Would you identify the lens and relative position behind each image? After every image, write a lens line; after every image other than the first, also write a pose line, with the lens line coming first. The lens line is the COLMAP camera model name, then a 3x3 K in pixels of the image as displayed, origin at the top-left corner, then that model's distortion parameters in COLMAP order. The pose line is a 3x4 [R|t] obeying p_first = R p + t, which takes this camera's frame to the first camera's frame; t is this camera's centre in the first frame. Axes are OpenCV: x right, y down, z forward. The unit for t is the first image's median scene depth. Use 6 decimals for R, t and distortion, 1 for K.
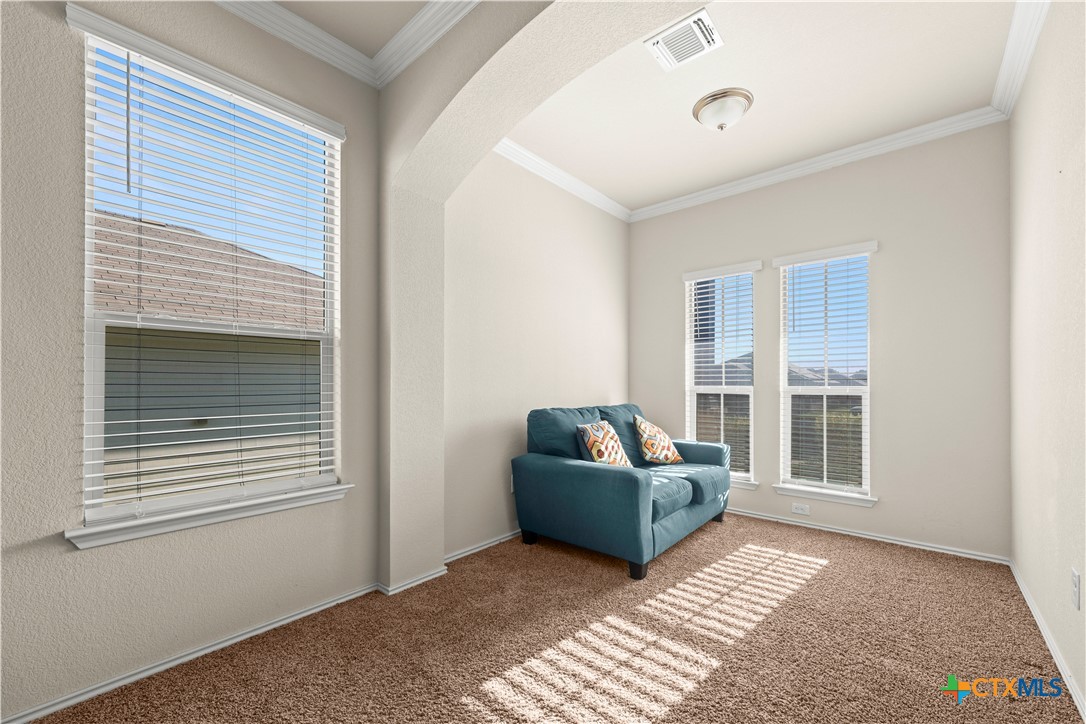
lens RADIAL K [[434.0, 0, 547.8], [0, 434.0, 378.8], [0, 0, 1]] dist [-0.002022, -0.000033]
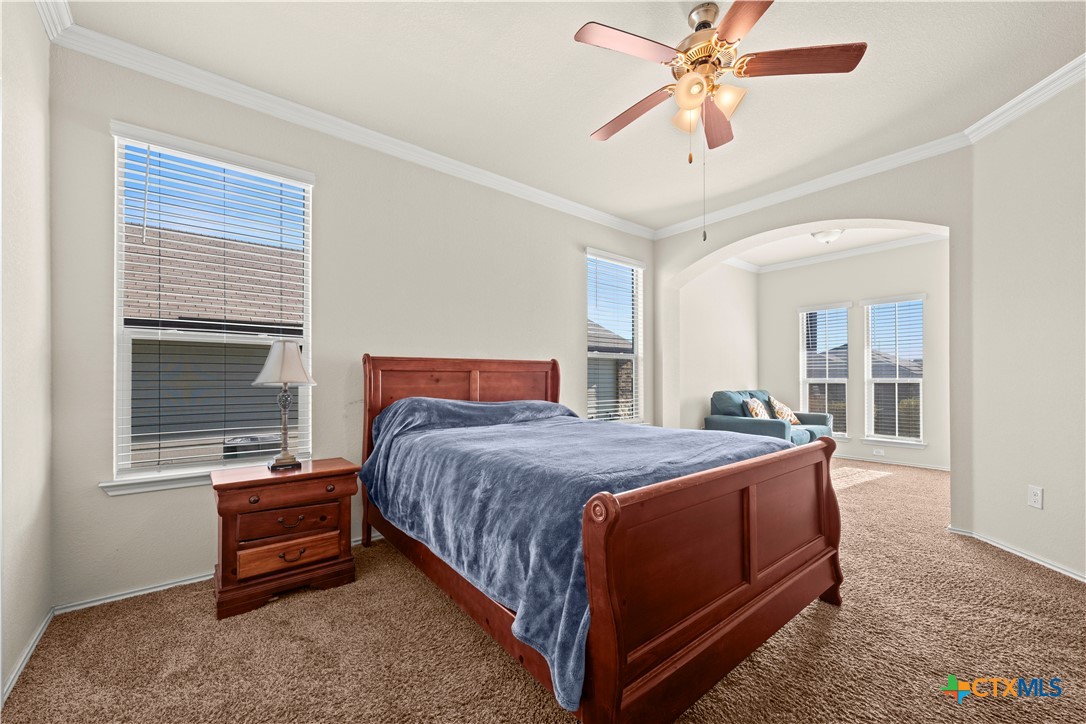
lens RADIAL K [[438.9, 0, 546.3], [0, 438.9, 375.2], [0, 0, 1]] dist [0.017464, 0.000049]
pose [[0.986958, -0.009265, -0.160709, -0.380277], [0.008960, 0.999956, -0.002625, 0.001241], [0.160726, 0.001151, 0.986998, -0.830868]]
